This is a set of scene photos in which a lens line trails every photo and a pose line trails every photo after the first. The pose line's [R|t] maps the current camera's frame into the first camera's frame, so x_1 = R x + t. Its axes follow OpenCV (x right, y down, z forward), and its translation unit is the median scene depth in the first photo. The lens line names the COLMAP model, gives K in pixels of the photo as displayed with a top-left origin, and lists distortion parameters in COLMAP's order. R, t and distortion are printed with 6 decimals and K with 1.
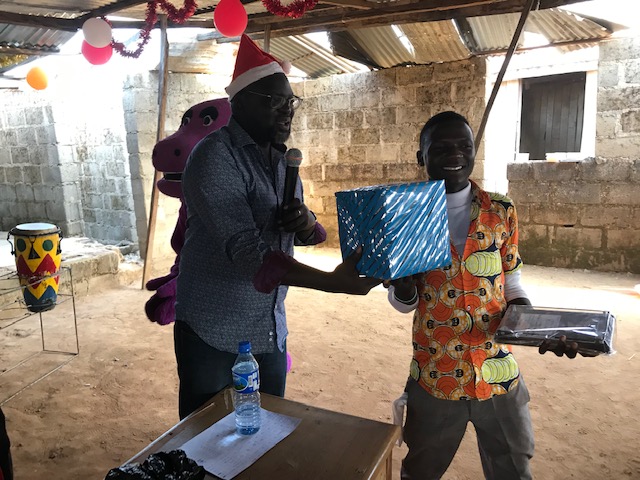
lens RADIAL K [[528.8, 0, 316.5], [0, 528.8, 241.0], [0, 0, 1]] dist [0.007418, 0.011274]
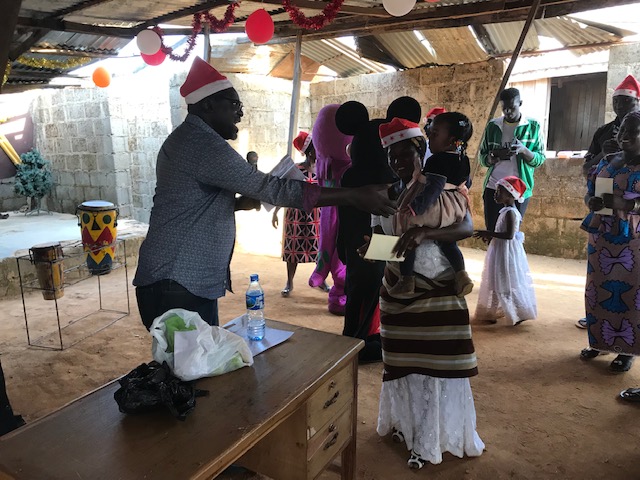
lens RADIAL K [[528.8, 0, 316.5], [0, 528.8, 241.0], [0, 0, 1]] dist [0.007418, 0.011274]
pose [[0.997115, 0.028220, -0.070458, 0.030901], [-0.027619, 0.999573, 0.009500, 0.019585], [0.070696, -0.007526, 0.997469, -0.097207]]
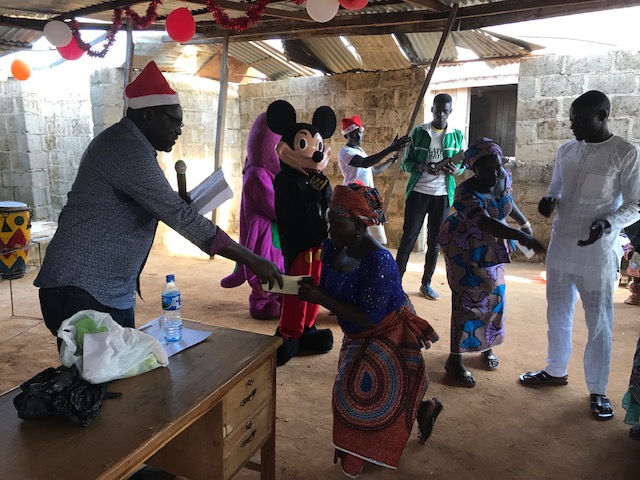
lens RADIAL K [[528.8, 0, 316.5], [0, 528.8, 241.0], [0, 0, 1]] dist [0.007418, 0.011274]
pose [[0.998292, 0.022605, 0.053869, 0.041907], [-0.022708, 0.999741, 0.001315, 0.021448], [-0.053825, -0.002536, 0.998547, -0.103026]]
